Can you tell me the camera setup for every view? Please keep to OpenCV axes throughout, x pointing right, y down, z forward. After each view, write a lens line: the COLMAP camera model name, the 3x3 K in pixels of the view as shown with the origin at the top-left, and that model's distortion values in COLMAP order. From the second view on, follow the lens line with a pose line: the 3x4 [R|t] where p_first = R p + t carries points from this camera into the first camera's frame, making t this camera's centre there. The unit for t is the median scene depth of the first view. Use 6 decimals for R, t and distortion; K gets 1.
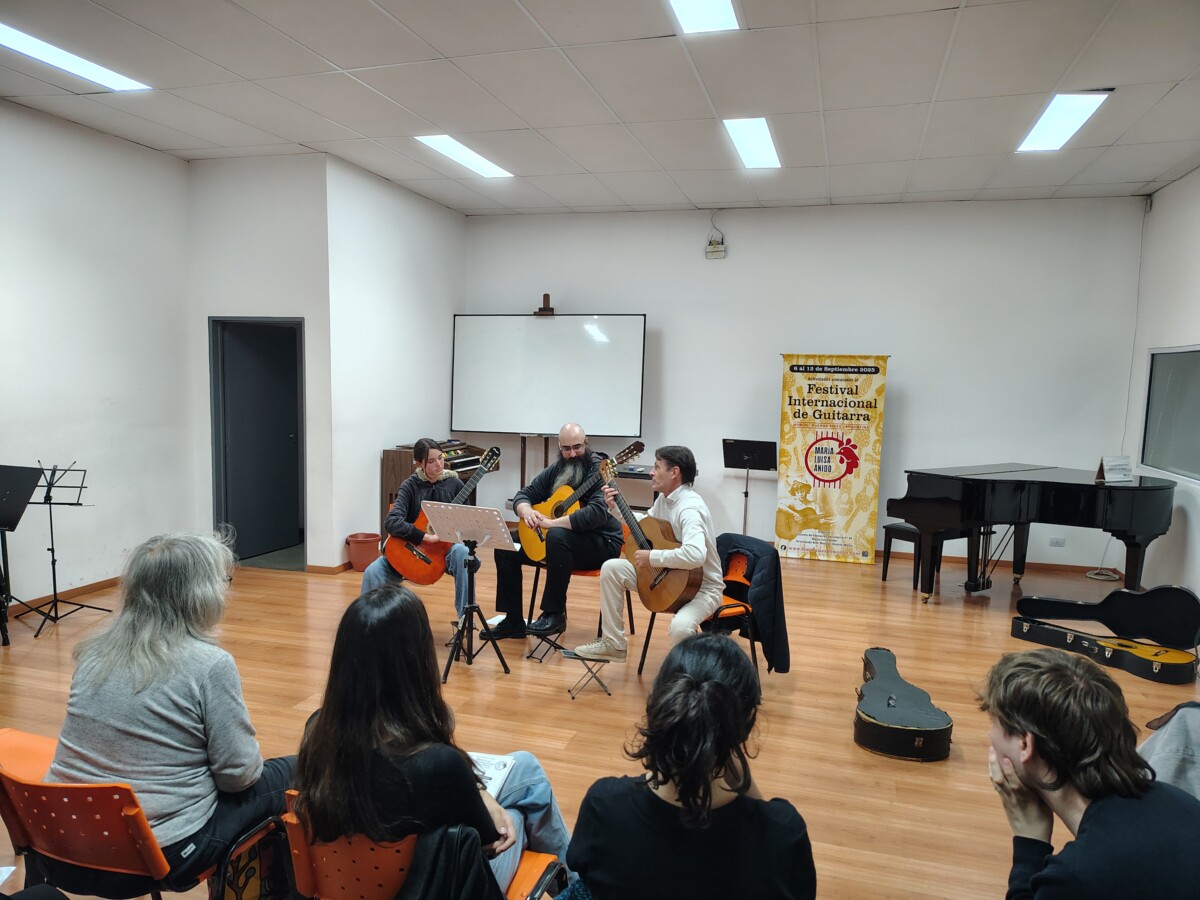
lens RADIAL K [[840.2, 0, 600.0], [0, 840.2, 450.0], [0, 0, 1]] dist [0.019398, -0.001184]
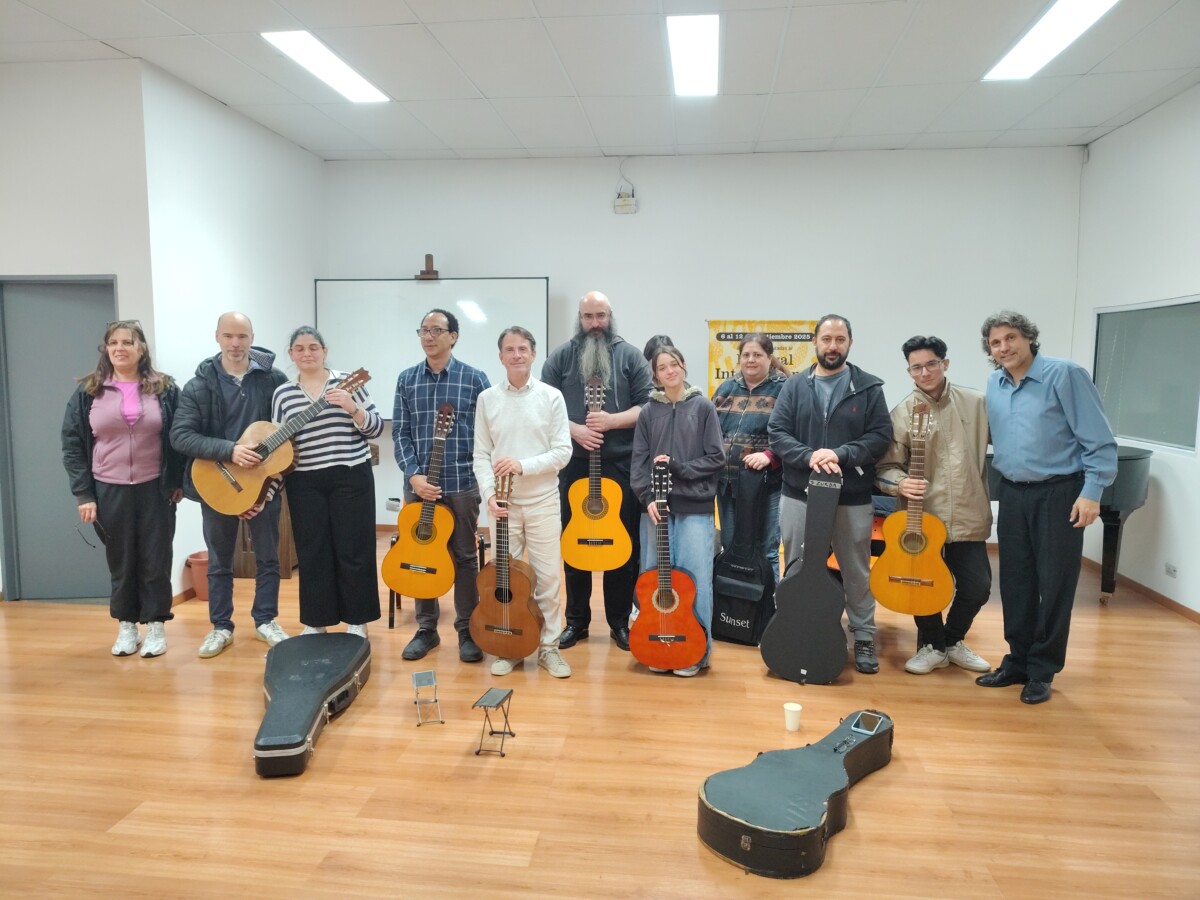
lens RADIAL K [[840.2, 0, 600.0], [0, 840.2, 450.0], [0, 0, 1]] dist [0.019398, -0.001184]
pose [[0.986250, -0.034785, 0.161560, -0.041771], [0.032270, 0.999314, 0.018167, 0.001767], [-0.162081, -0.012704, 0.986696, 0.149555]]
